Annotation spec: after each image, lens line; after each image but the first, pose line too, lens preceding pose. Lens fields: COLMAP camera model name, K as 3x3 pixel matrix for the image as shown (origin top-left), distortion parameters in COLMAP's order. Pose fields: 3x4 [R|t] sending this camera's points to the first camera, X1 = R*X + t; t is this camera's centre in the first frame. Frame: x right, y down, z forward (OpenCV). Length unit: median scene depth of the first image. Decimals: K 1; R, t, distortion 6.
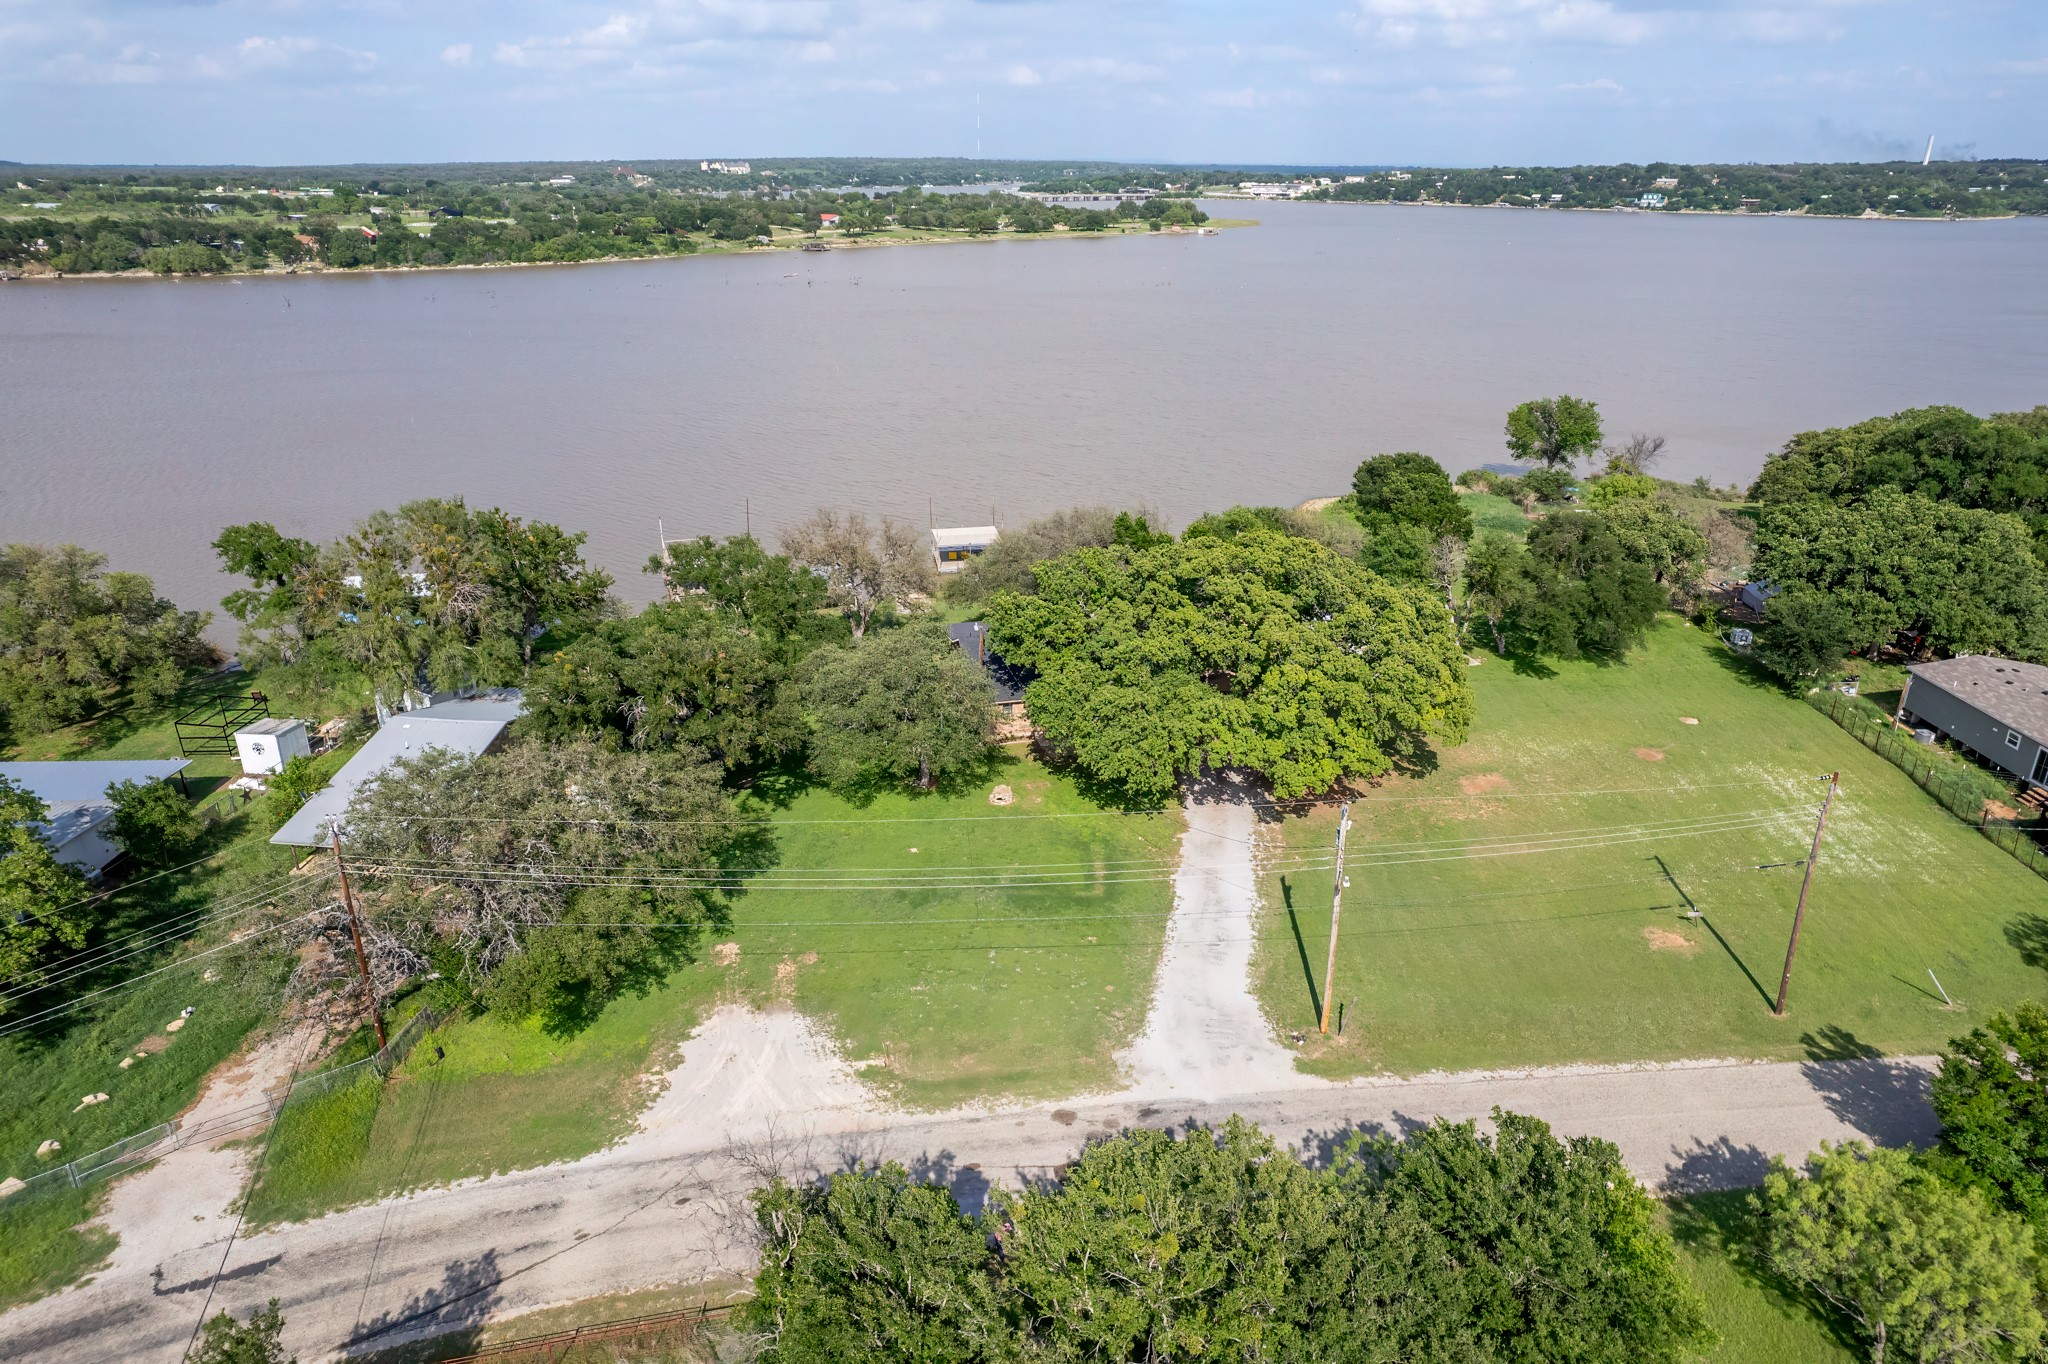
lens RADIAL K [[1247.3, 0, 1024.0], [0, 1247.3, 682.0], [0, 0, 1]] dist [-0.092423, 0.074987]
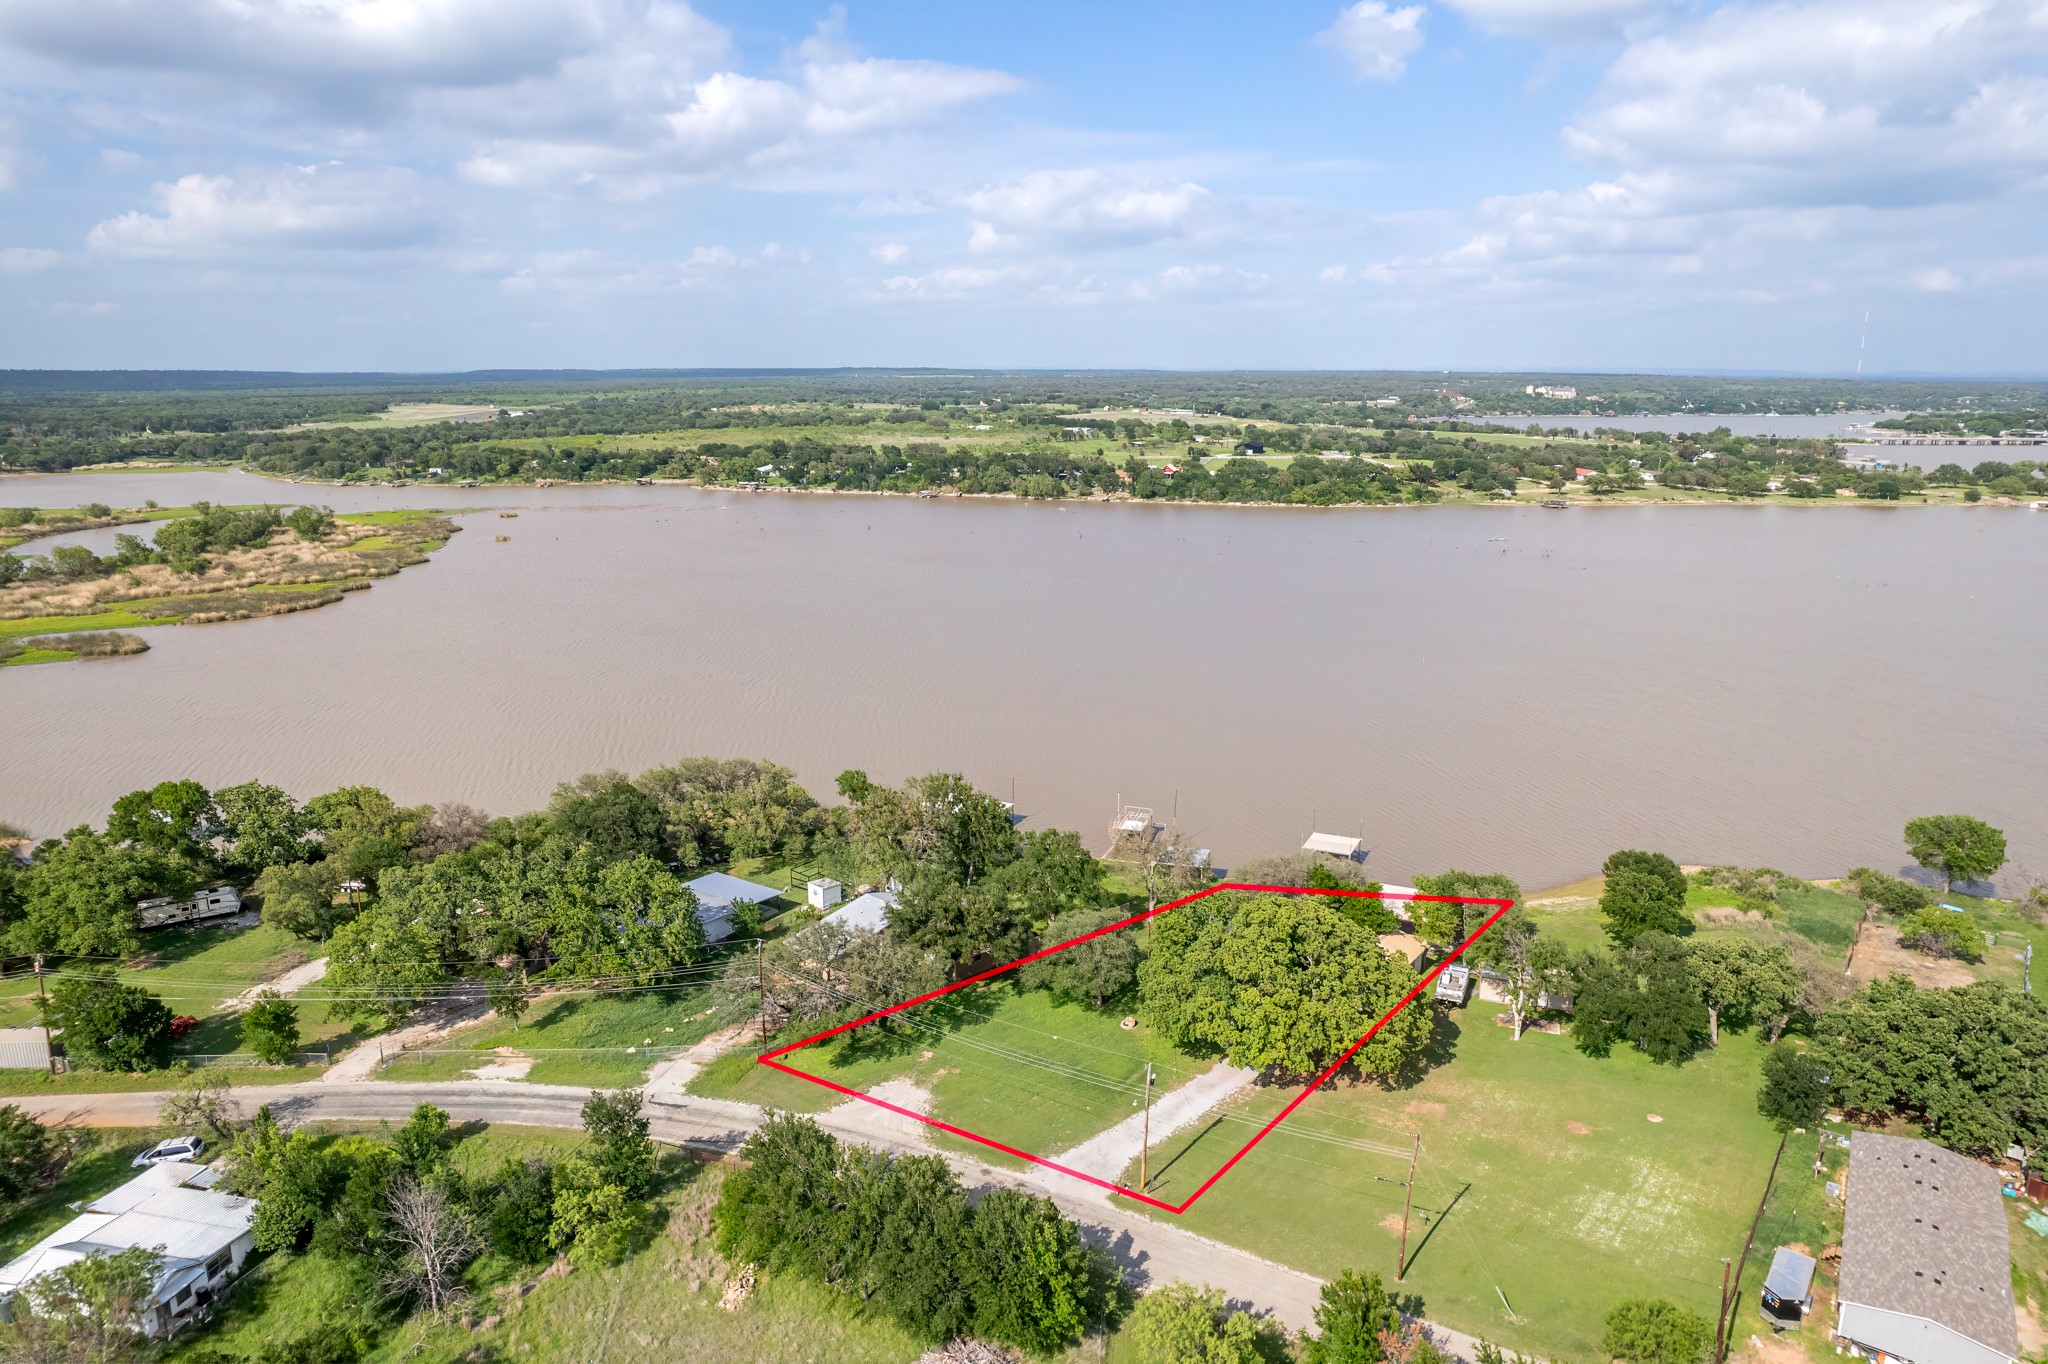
lens RADIAL K [[1389.2, 0, 1024.0], [0, 1389.2, 682.0], [0, 0, 1]] dist [0.004326, 0.000575]
pose [[0.790633, 0.124382, -0.599524, 0.189471], [-0.209869, 0.974886, -0.074512, -0.037191], [0.575199, 0.184733, 0.796881, -0.126917]]
